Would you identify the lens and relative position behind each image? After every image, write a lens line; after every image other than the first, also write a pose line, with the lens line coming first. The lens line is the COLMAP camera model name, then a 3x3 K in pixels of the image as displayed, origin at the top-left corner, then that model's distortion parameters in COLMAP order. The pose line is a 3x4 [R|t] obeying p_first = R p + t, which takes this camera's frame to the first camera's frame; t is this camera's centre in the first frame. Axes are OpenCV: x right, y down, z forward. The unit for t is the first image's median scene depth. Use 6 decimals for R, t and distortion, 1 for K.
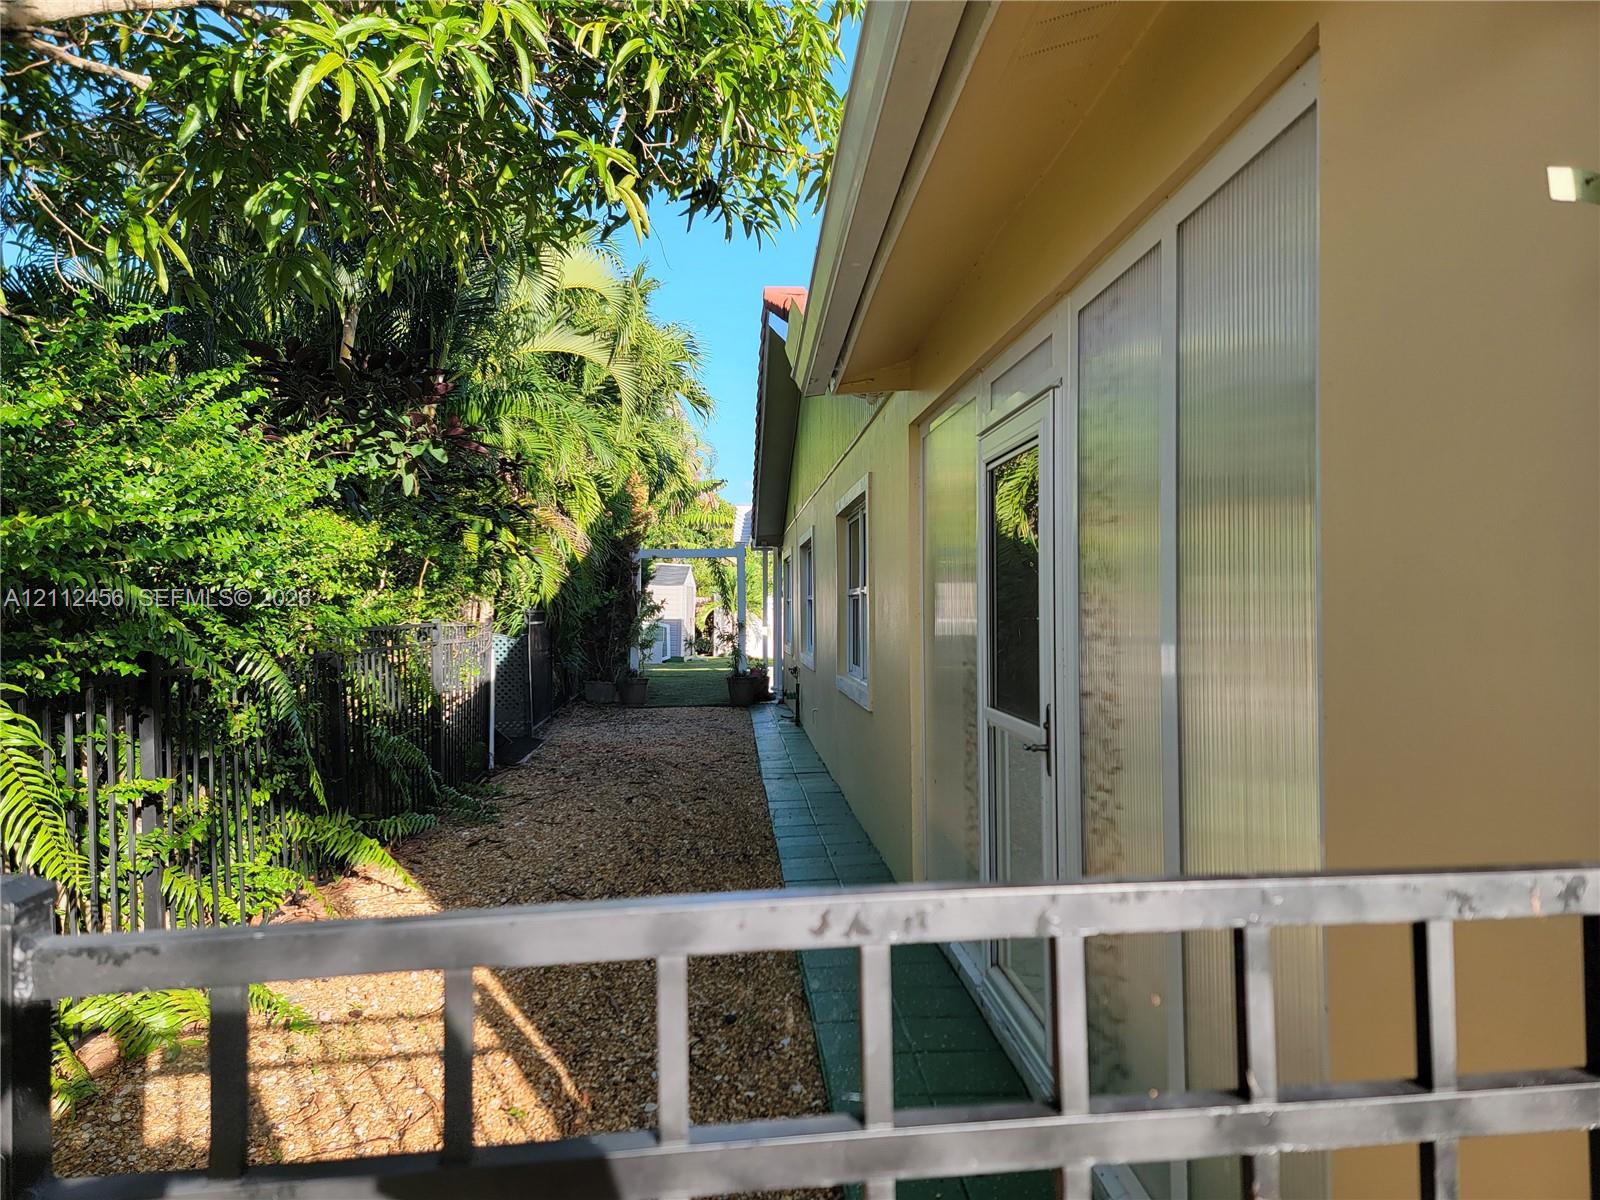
lens RADIAL K [[1111.6, 0, 805.9], [0, 1111.6, 596.1], [0, 0, 1]] dist [0.085626, -0.074181]
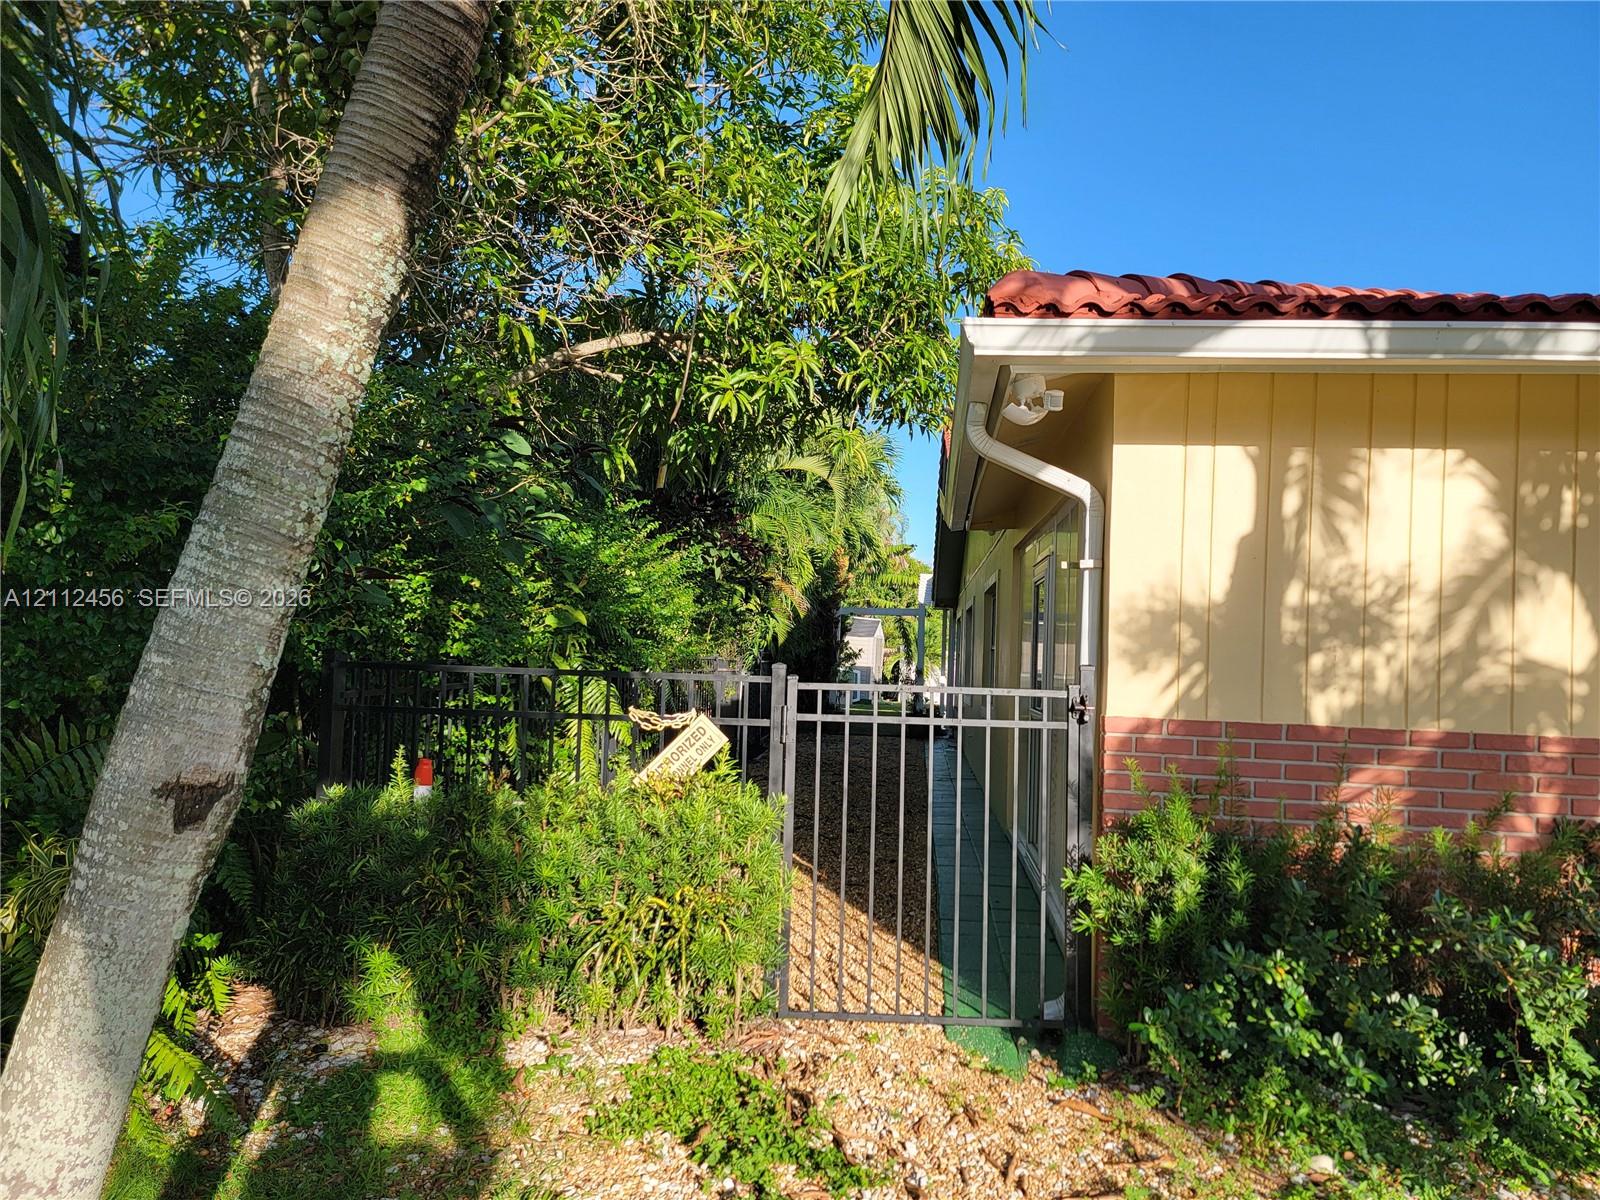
lens RADIAL K [[1111.6, 0, 806.2], [0, 1111.6, 605.4], [0, 0, 1]] dist [0.085626, -0.074181]
pose [[0.984907, 0.034101, -0.169691, 0.079810], [-0.040609, 0.998561, -0.035027, 0.003678], [0.168252, 0.041390, 0.984875, -0.773567]]
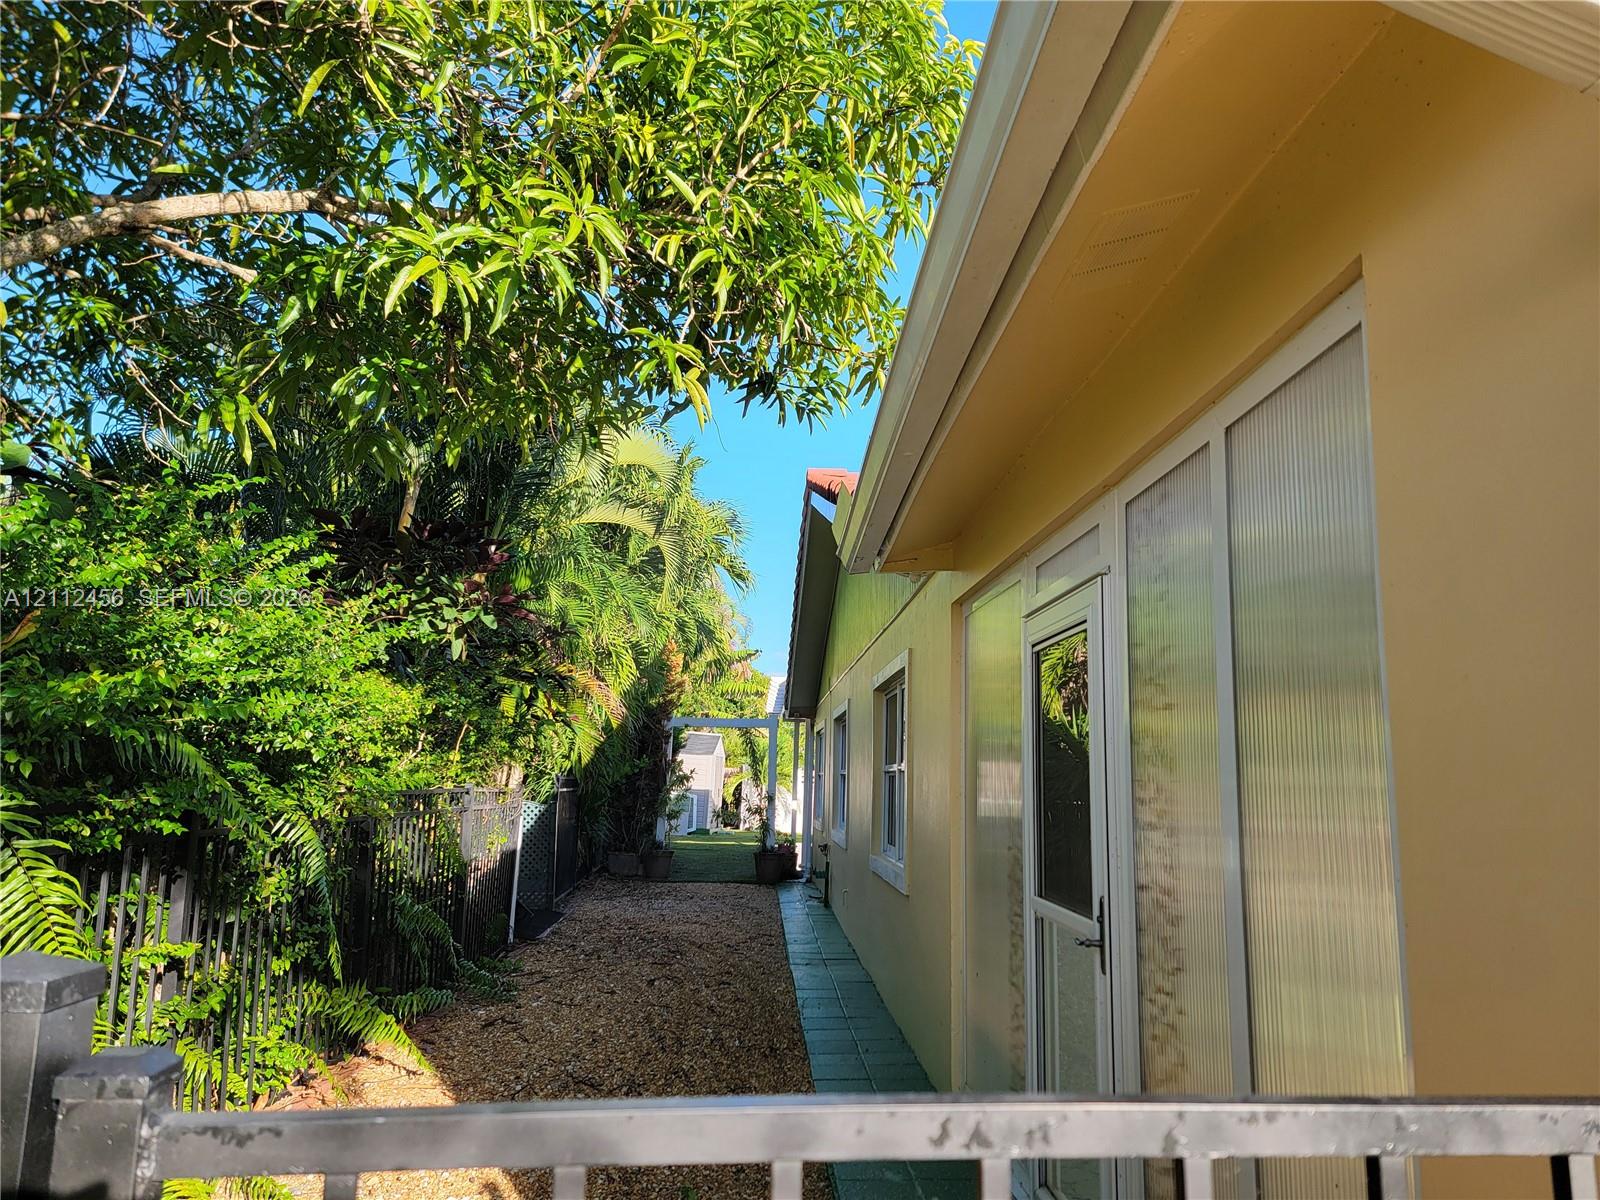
lens RADIAL K [[1111.6, 0, 808.3], [0, 1111.6, 587.8], [0, 0, 1]] dist [0.085626, -0.074181]
pose [[0.999230, 0.028014, -0.027473, -0.010692], [-0.032065, 0.986548, -0.160298, -0.001588], [0.022613, 0.161055, 0.986686, -0.005602]]
